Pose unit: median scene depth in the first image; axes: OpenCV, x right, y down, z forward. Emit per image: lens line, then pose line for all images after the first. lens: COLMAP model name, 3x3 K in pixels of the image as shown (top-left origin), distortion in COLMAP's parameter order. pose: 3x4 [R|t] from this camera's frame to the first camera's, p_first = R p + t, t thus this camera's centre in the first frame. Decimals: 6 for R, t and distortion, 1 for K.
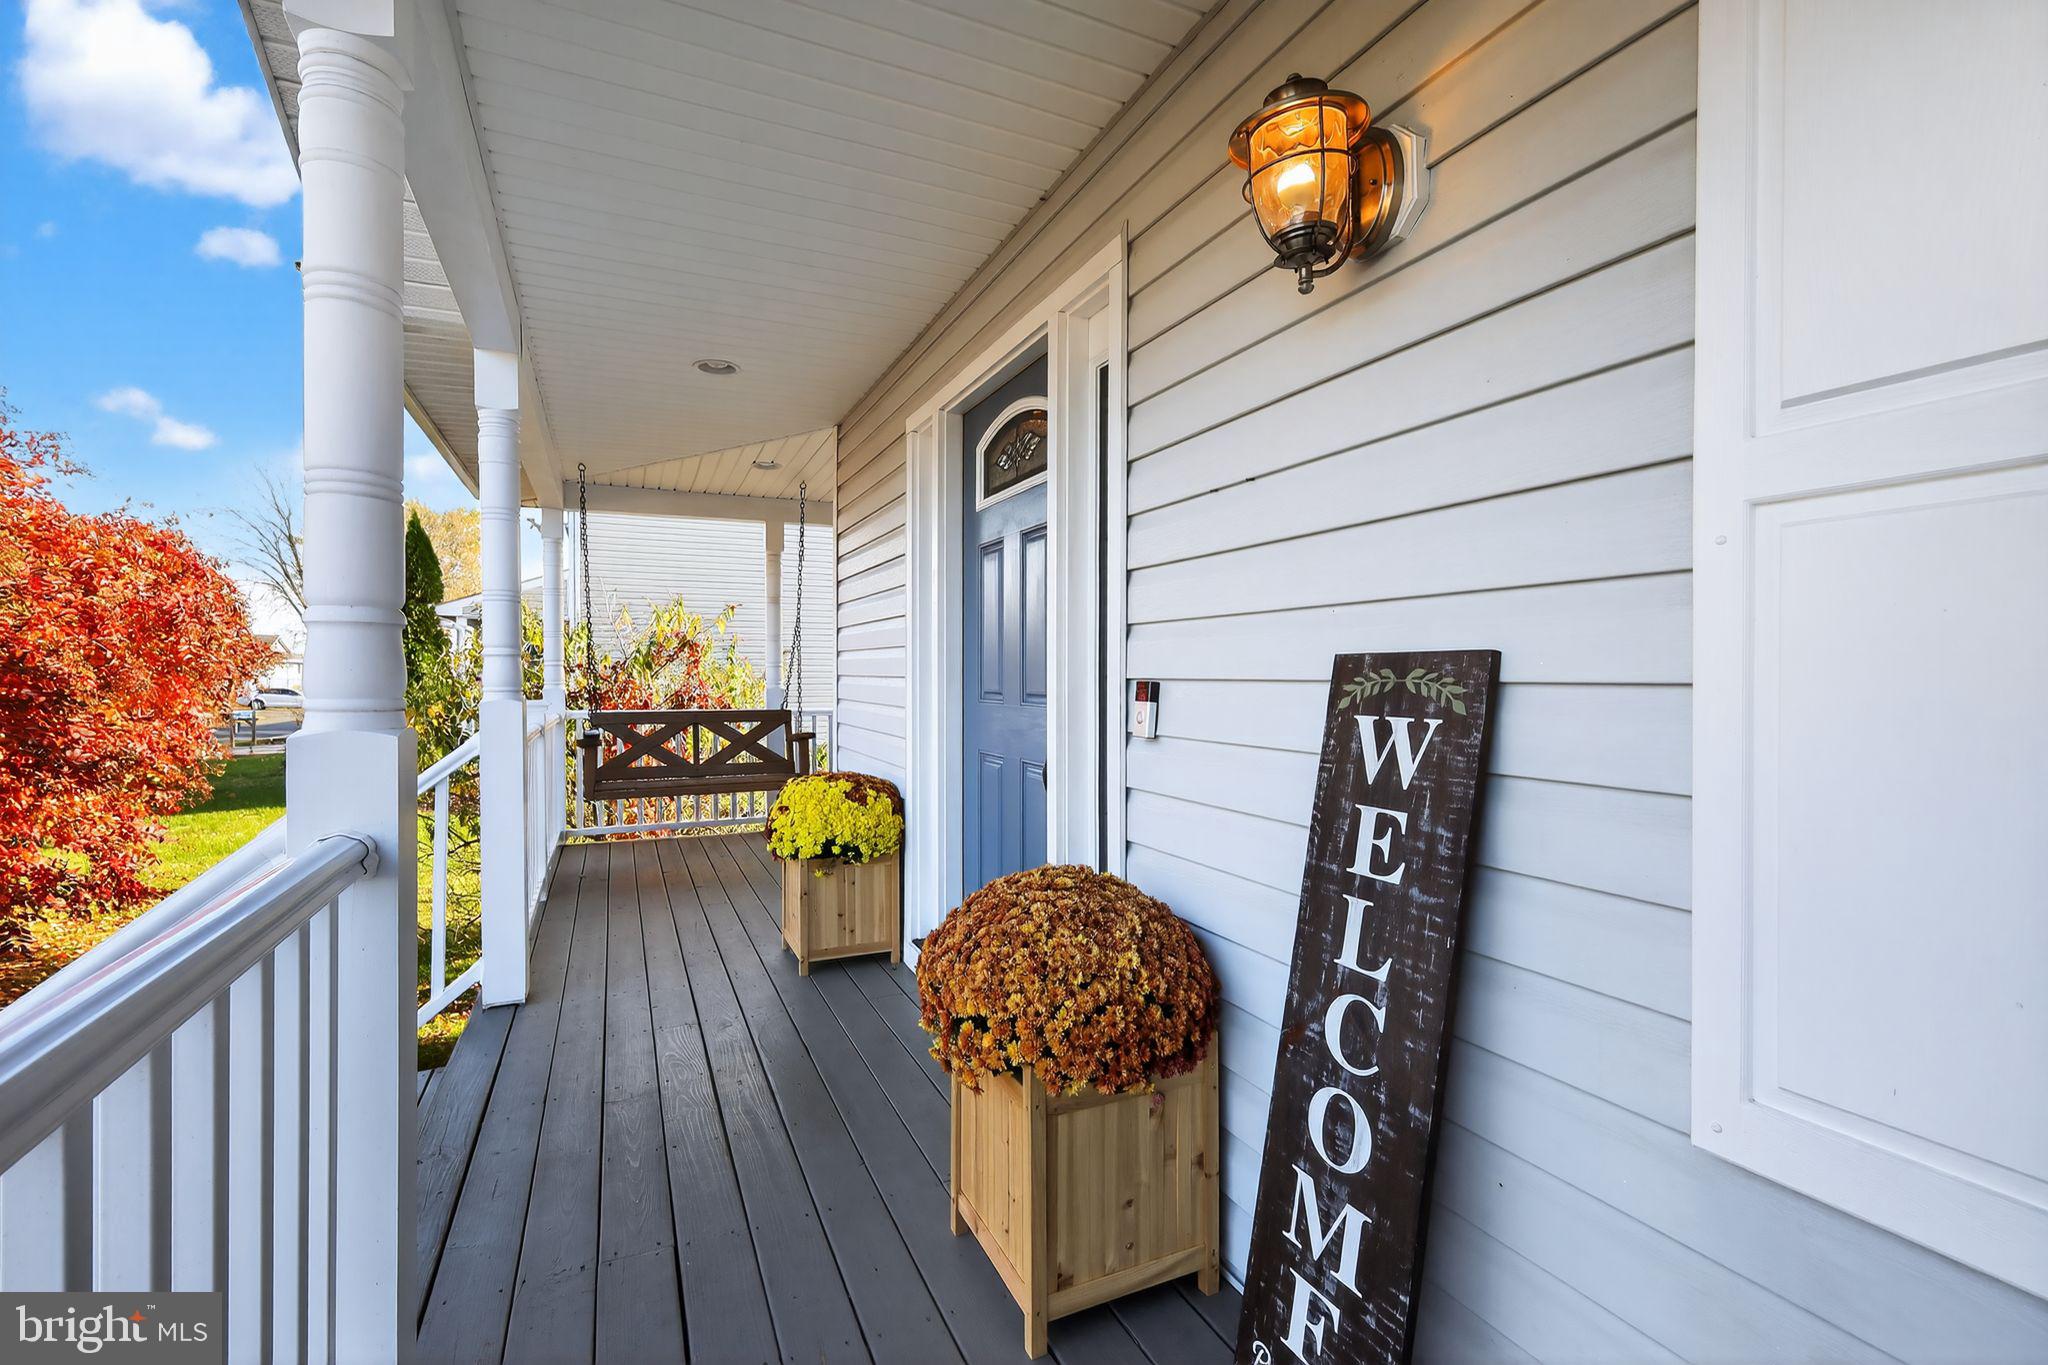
lens RADIAL K [[894.4, 0, 1027.9], [0, 894.4, 682.1], [0, 0, 1]] dist [0.008113, 0.000189]
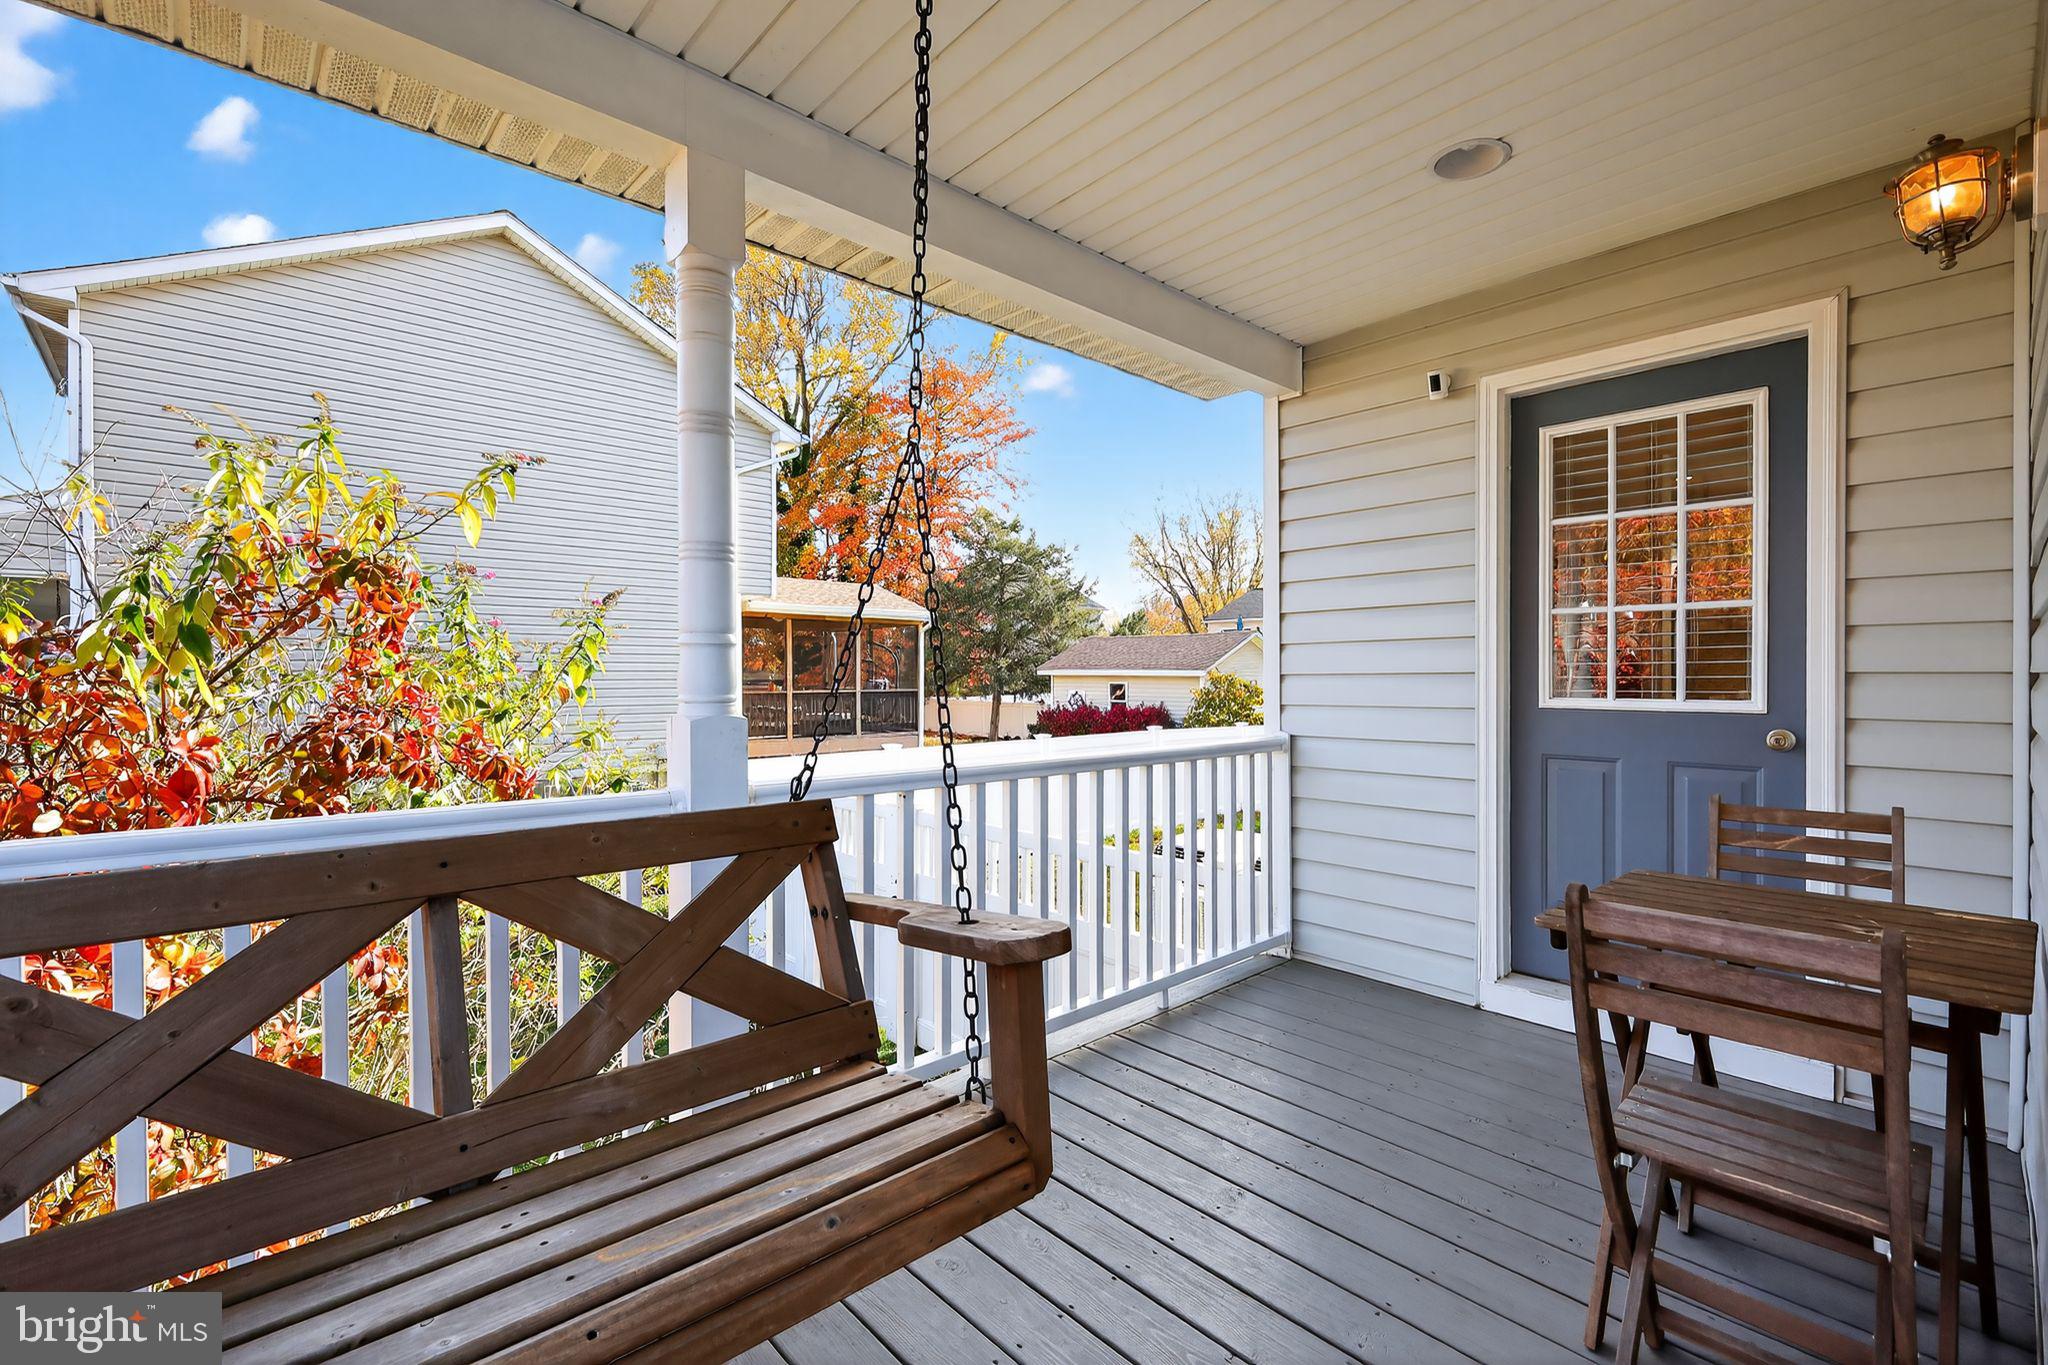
lens RADIAL K [[894.4, 0, 1018.7], [0, 894.4, 677.6], [0, 0, 1]] dist [0.008113, 0.000189]
pose [[0.953599, -0.007455, 0.300988, -0.297982], [0.006672, 0.999971, 0.003629, -0.006254], [-0.301006, -0.001452, 0.953621, 0.742892]]
